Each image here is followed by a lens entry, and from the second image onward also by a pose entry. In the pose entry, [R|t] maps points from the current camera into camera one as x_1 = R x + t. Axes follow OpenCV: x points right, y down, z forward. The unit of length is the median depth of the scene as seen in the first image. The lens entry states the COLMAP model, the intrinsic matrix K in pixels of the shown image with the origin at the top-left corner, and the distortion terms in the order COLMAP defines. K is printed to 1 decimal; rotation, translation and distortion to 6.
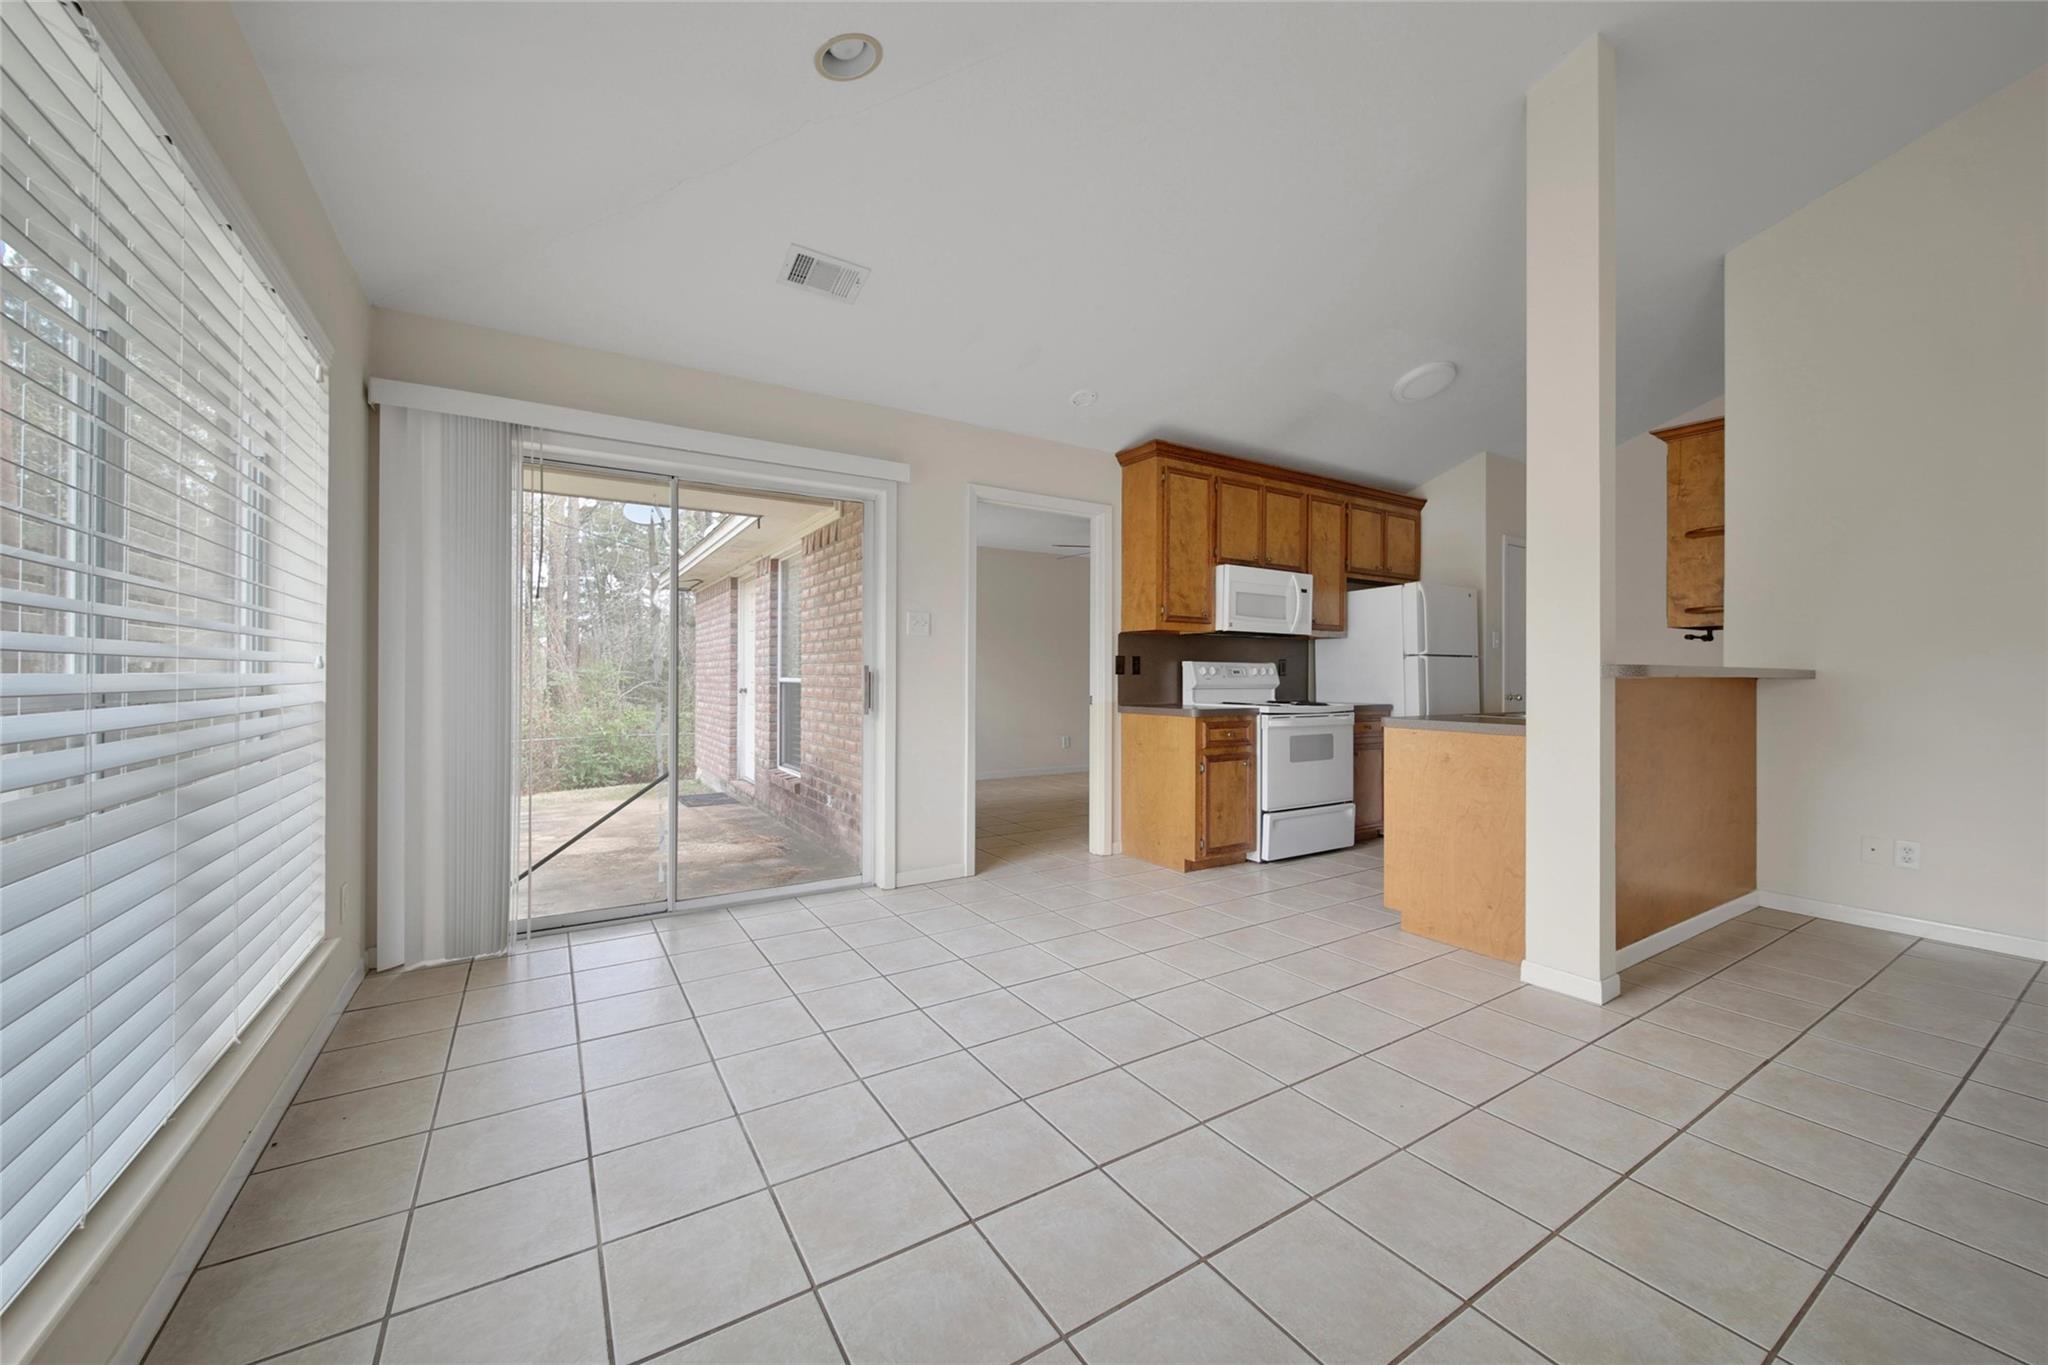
lens RADIAL K [[753.2, 0, 1015.4], [0, 753.2, 675.8], [0, 0, 1]] dist [-0.000042, 0.000006]
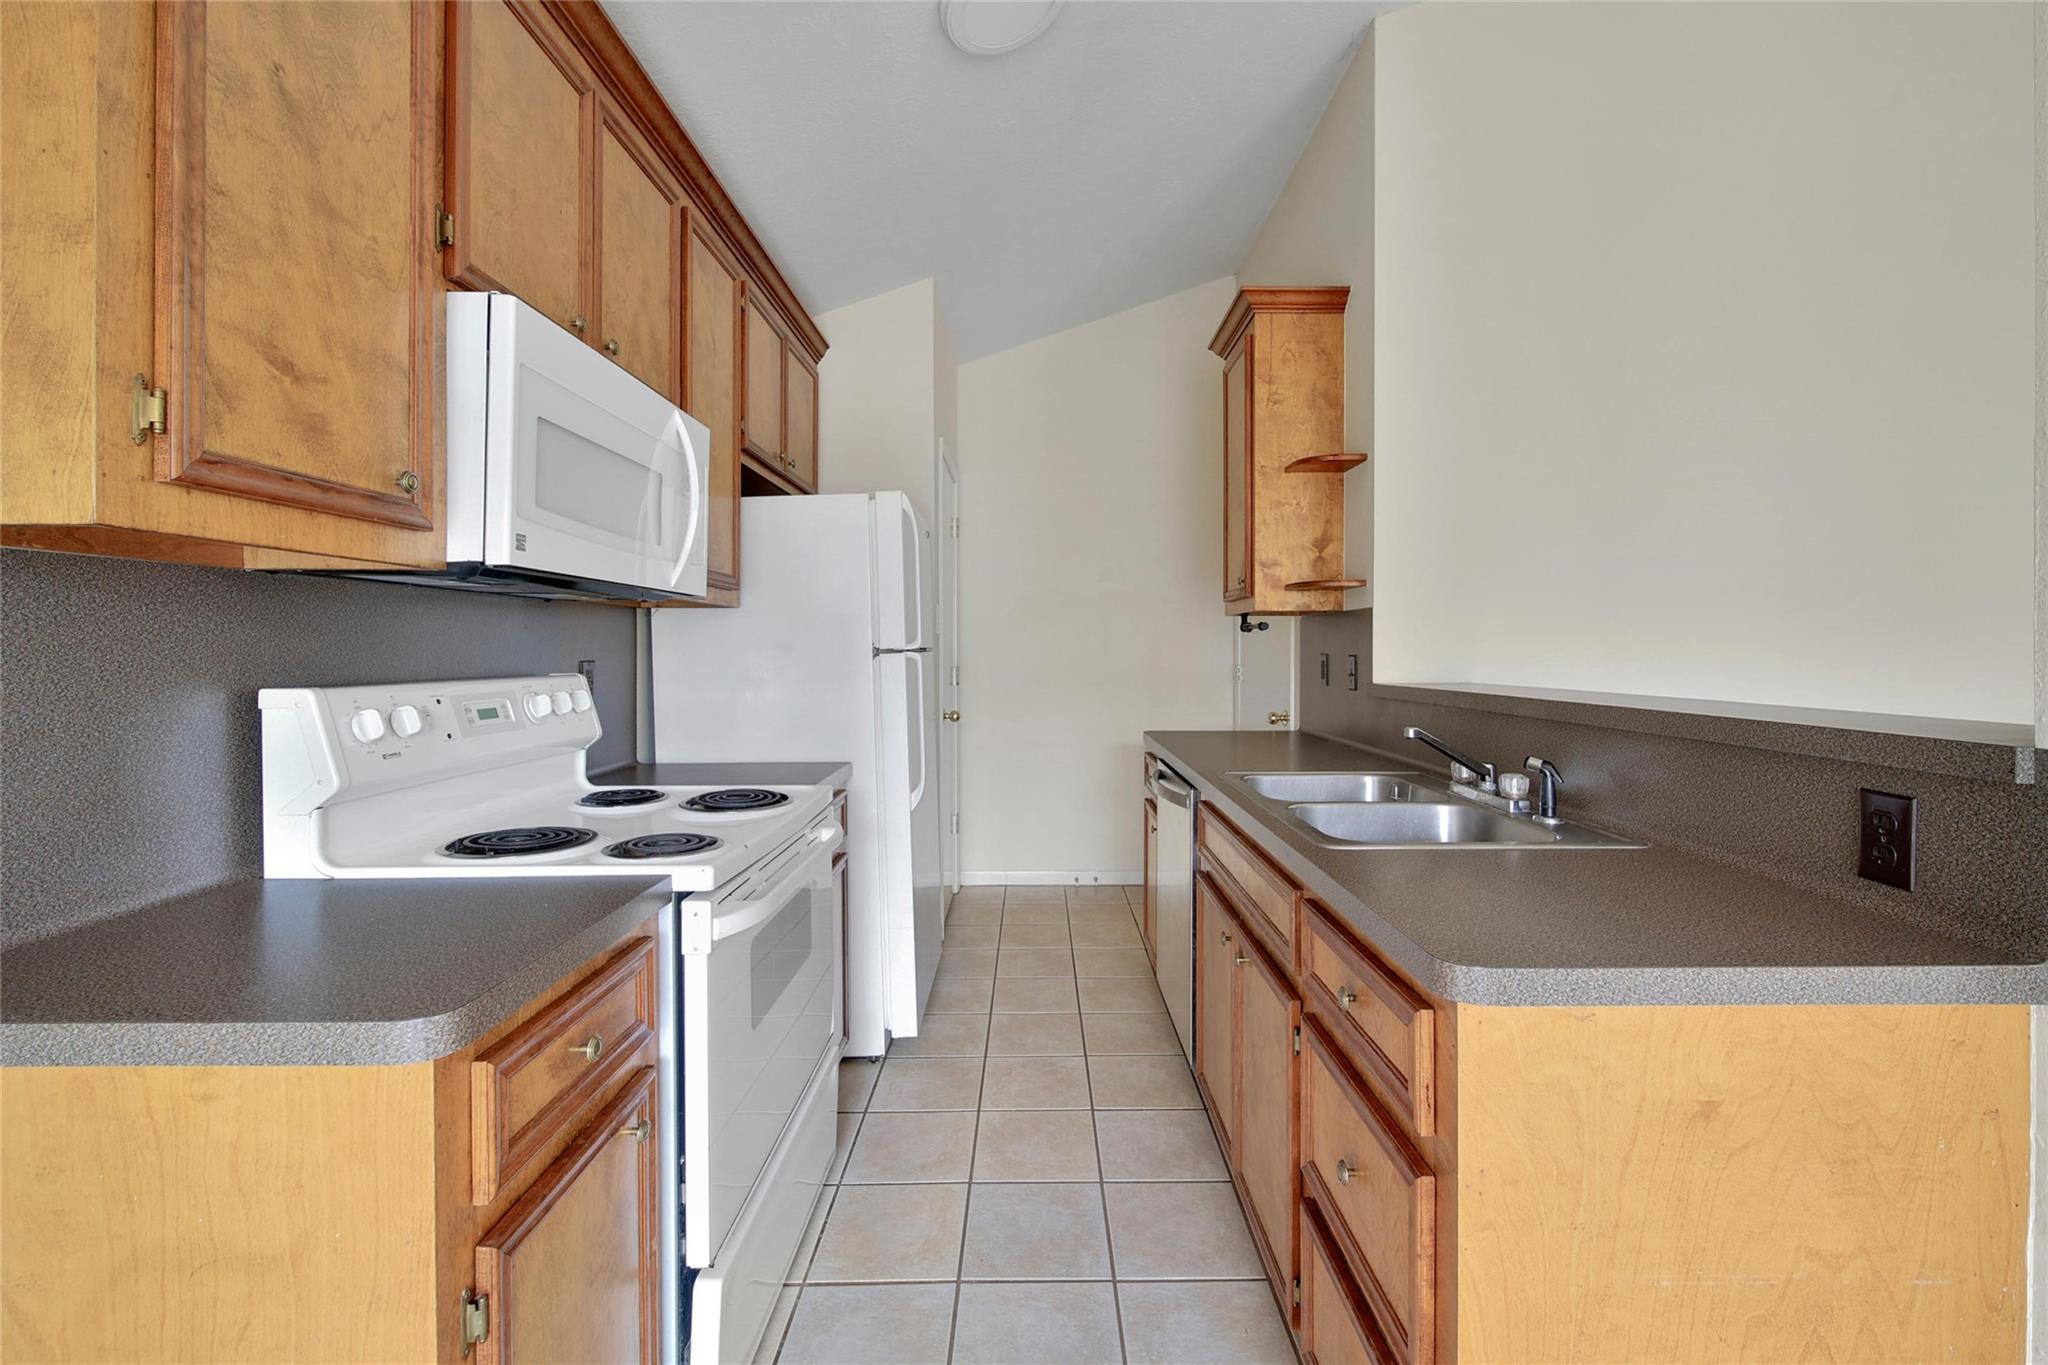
lens RADIAL K [[896.5, 0, 1022.3], [0, 896.5, 650.8], [0, 0, 1]] dist [-0.001477, -0.000660]
pose [[0.544694, -0.005781, 0.838615, 0.127488], [0.003238, 0.999983, 0.004791, -0.032386], [-0.838629, 0.000106, 0.544703, 0.694686]]
